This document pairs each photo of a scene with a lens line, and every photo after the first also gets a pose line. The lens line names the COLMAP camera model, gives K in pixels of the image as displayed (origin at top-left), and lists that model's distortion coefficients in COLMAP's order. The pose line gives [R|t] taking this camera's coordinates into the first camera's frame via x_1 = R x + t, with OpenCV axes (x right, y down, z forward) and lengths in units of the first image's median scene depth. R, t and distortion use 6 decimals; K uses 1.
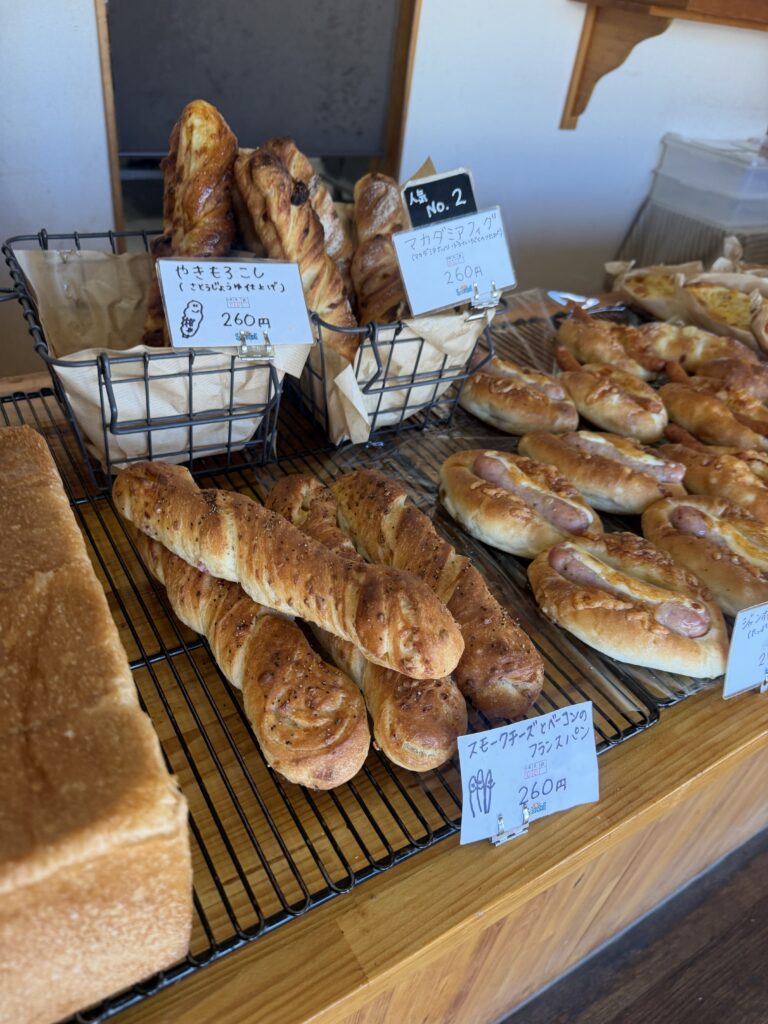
lens RADIAL K [[726.5, 0, 384.0], [0, 726.5, 512.0], [0, 0, 1]] dist [0.088986, -0.207453]
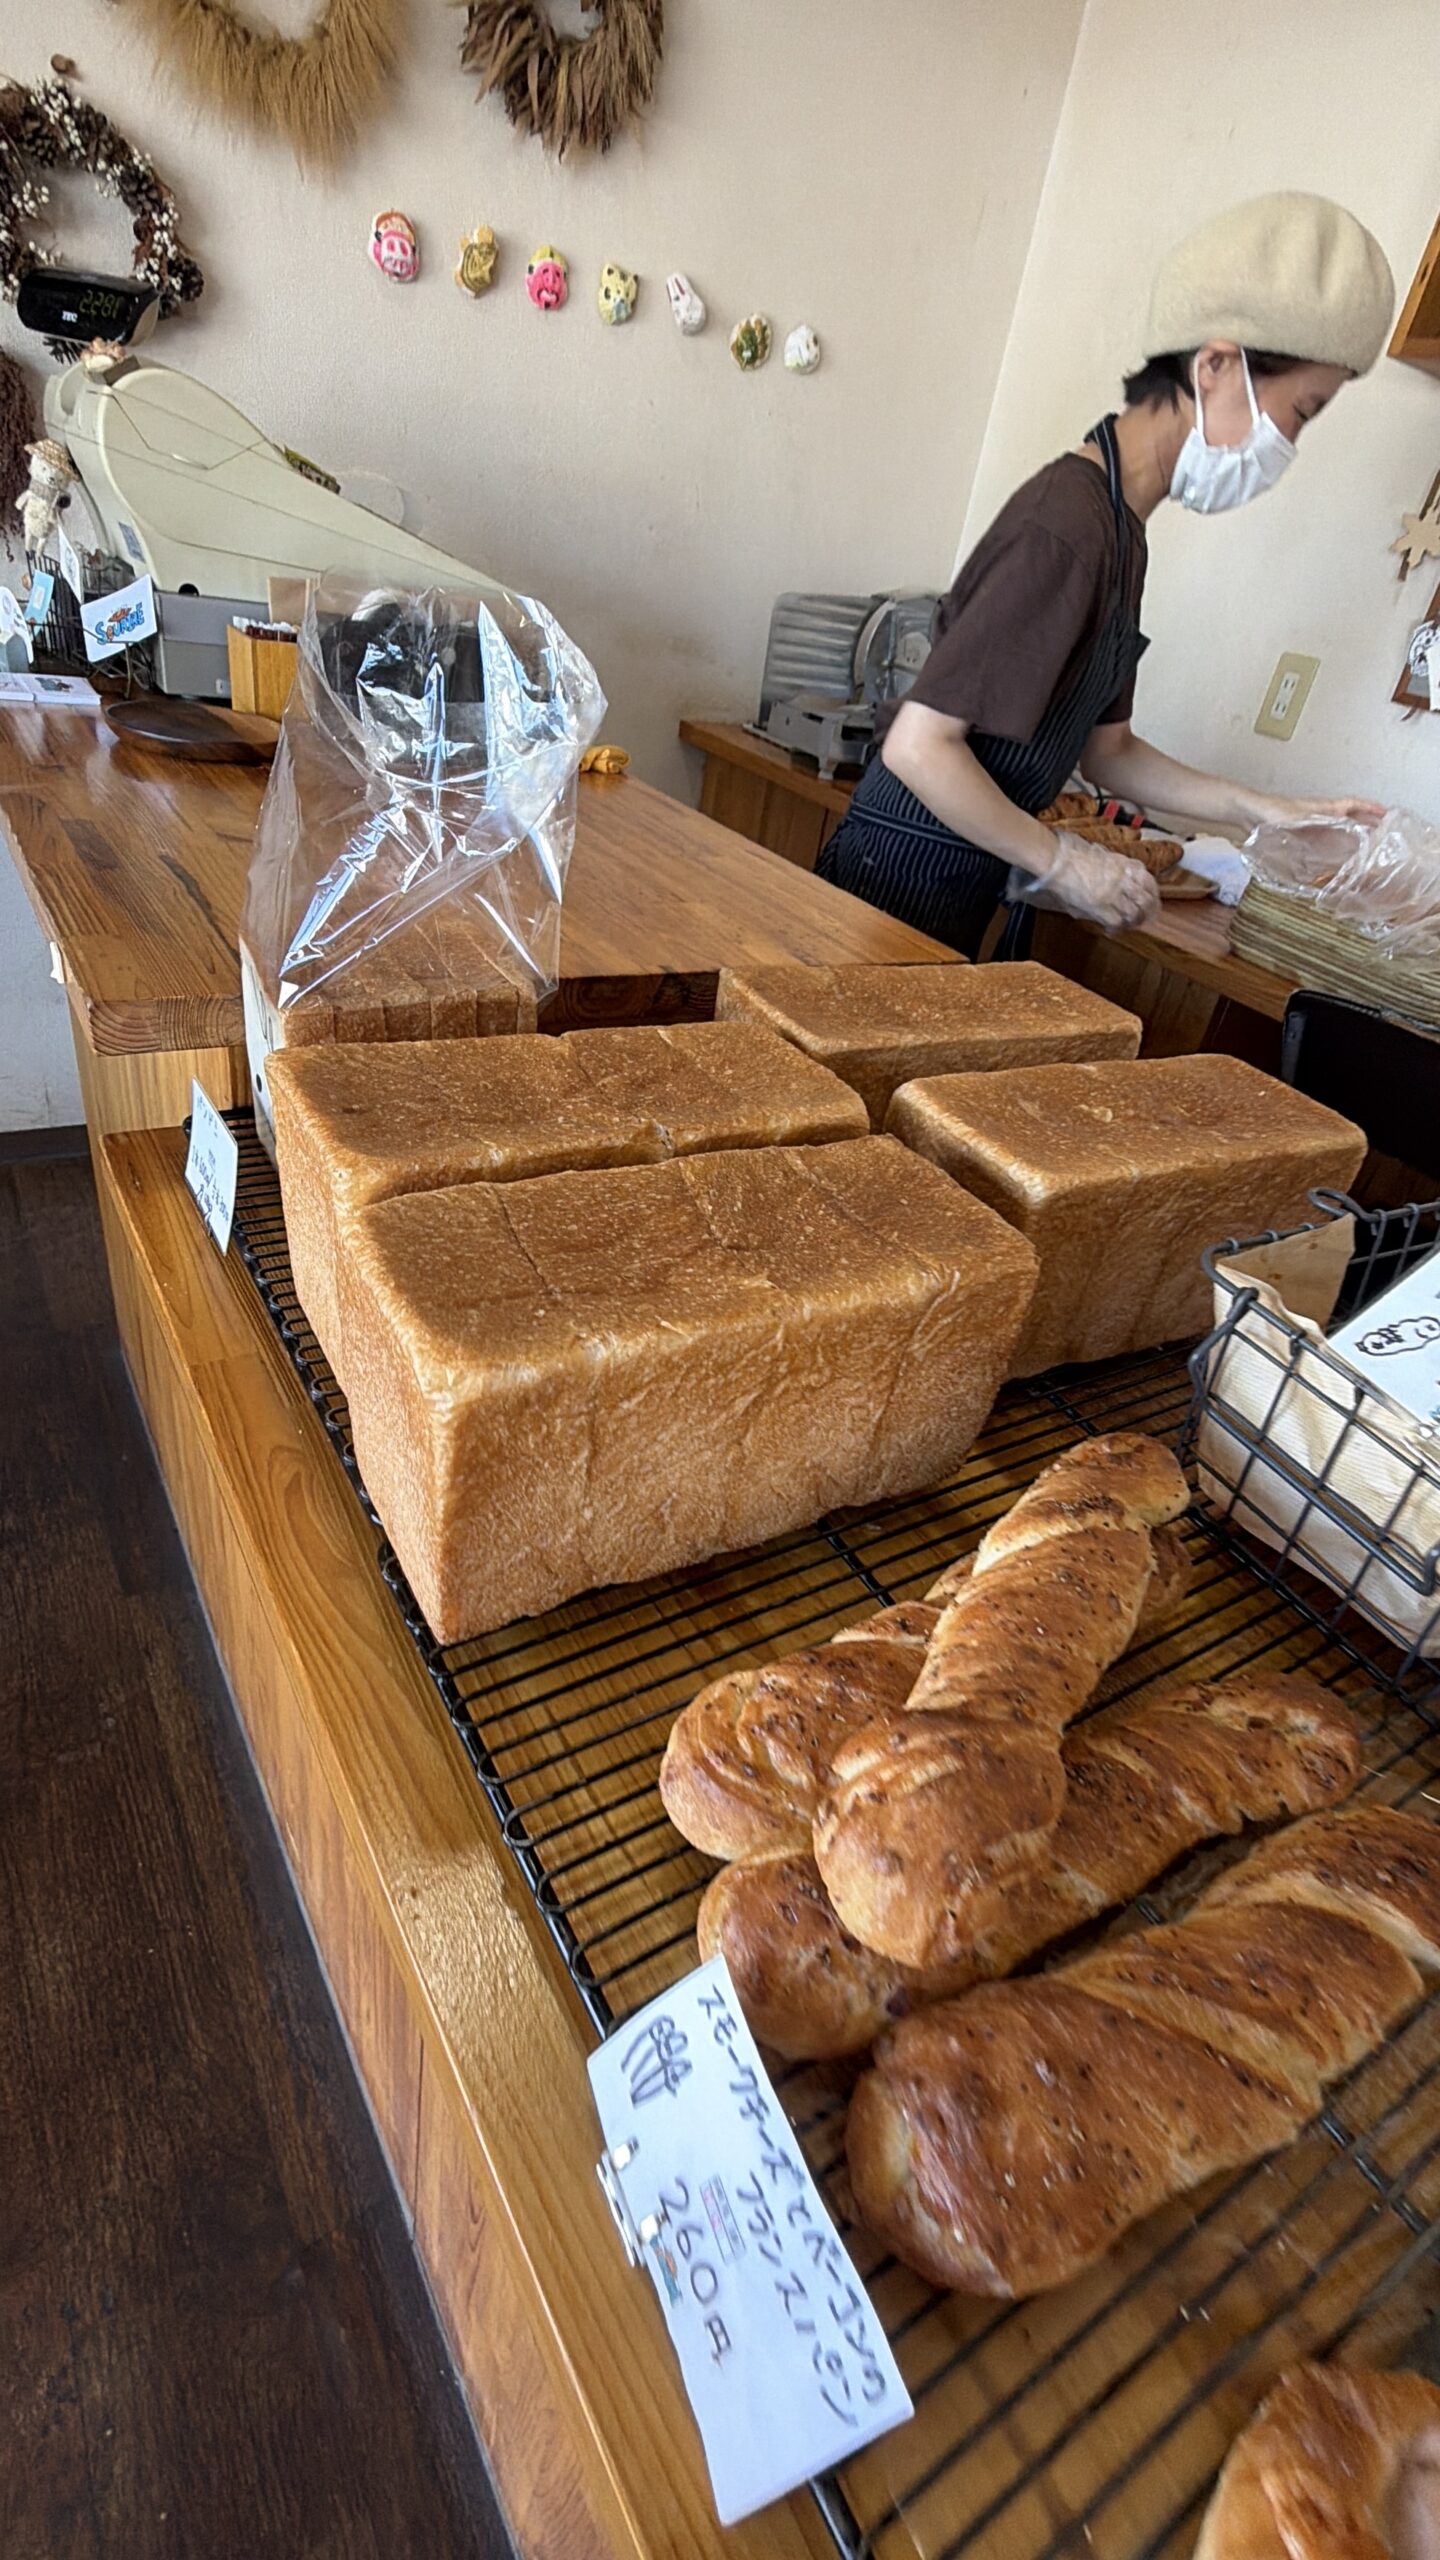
lens RADIAL K [[1158.6, 0, 720.0], [0, 1158.6, 1280.0], [0, 0, 1]] dist [0.000041, 0.000301]
pose [[0.034192, 0.454606, -0.890036, 0.406991], [-0.721524, 0.627448, 0.292765, -0.151946], [0.691544, 0.632173, 0.349463, 0.274377]]
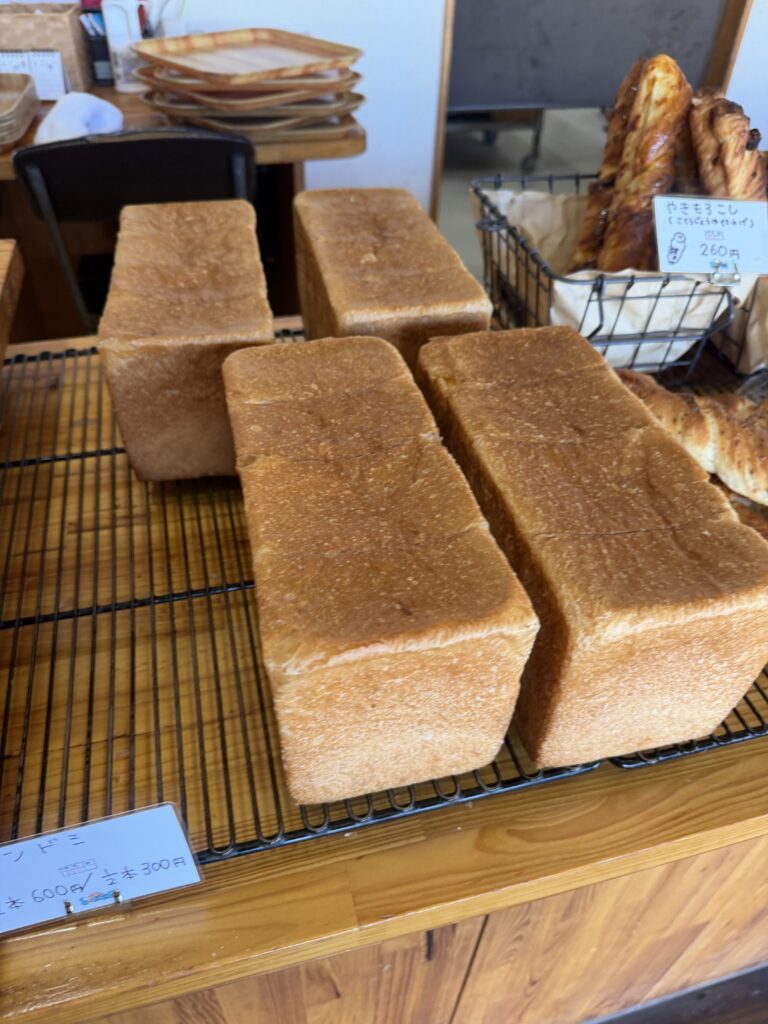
lens RADIAL K [[733.1, 0, 384.0], [0, 733.1, 512.0], [0, 0, 1]] dist [-0.026671, -0.001309]
pose [[0.950460, 0.121976, -0.285914, -0.278293], [-0.105901, 0.991832, 0.071088, 0.103342], [0.292250, -0.037288, 0.955615, -0.221440]]
